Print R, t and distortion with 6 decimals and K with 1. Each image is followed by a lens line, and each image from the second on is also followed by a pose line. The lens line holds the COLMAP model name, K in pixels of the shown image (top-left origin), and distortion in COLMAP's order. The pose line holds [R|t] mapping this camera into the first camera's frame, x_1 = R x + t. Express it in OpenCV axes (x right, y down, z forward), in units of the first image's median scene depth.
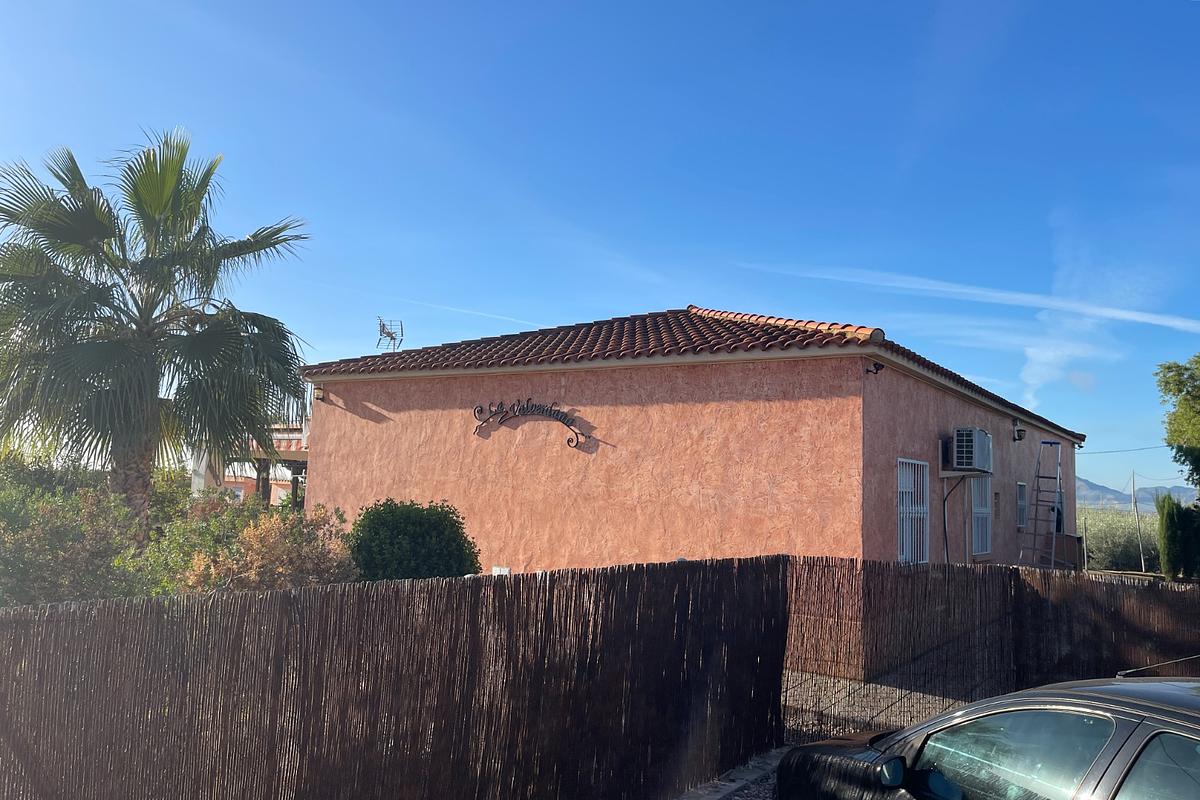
lens RADIAL K [[935.9, 0, 598.9], [0, 935.9, 392.9], [0, 0, 1]] dist [0.011066, -0.011446]
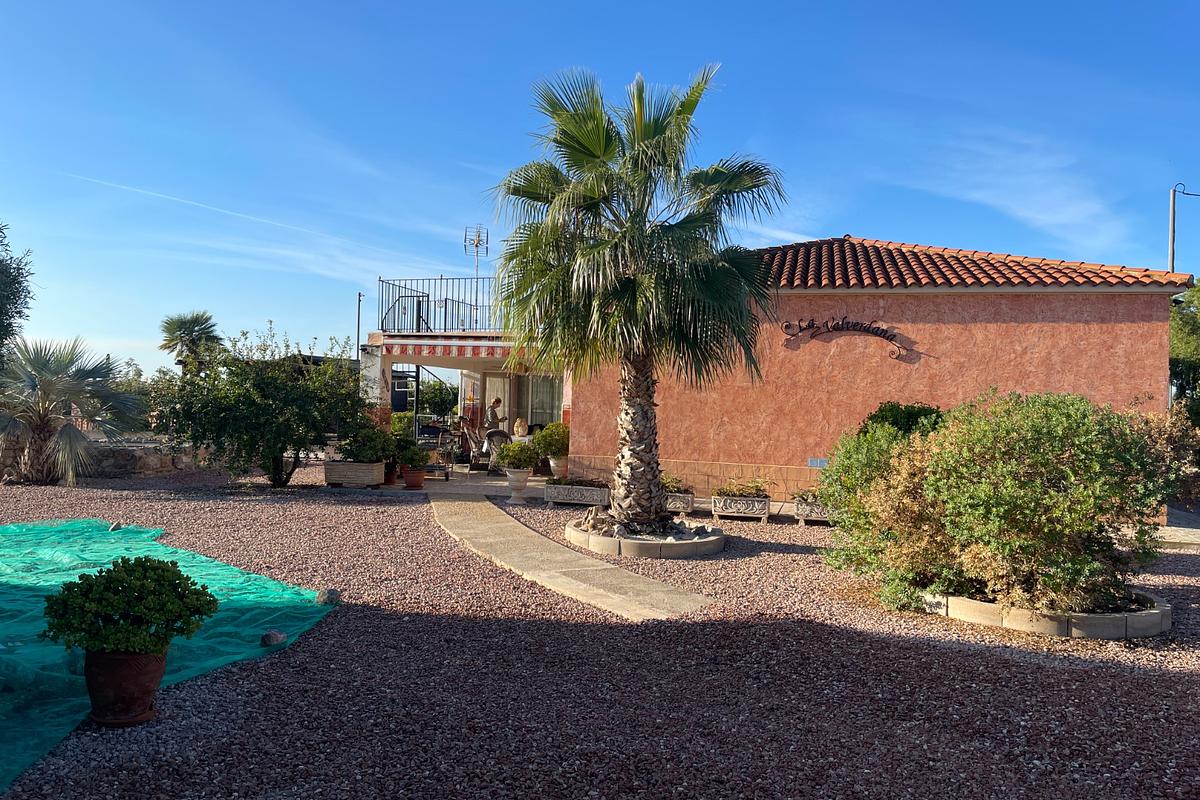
lens RADIAL K [[935.9, 0, 594.7], [0, 935.9, 391.2], [0, 0, 1]] dist [0.011066, -0.011446]
pose [[0.948207, -0.005969, 0.317597, -0.785722], [-0.025677, 0.995111, 0.095362, -0.005282], [-0.316613, -0.098578, 0.943418, -0.020753]]
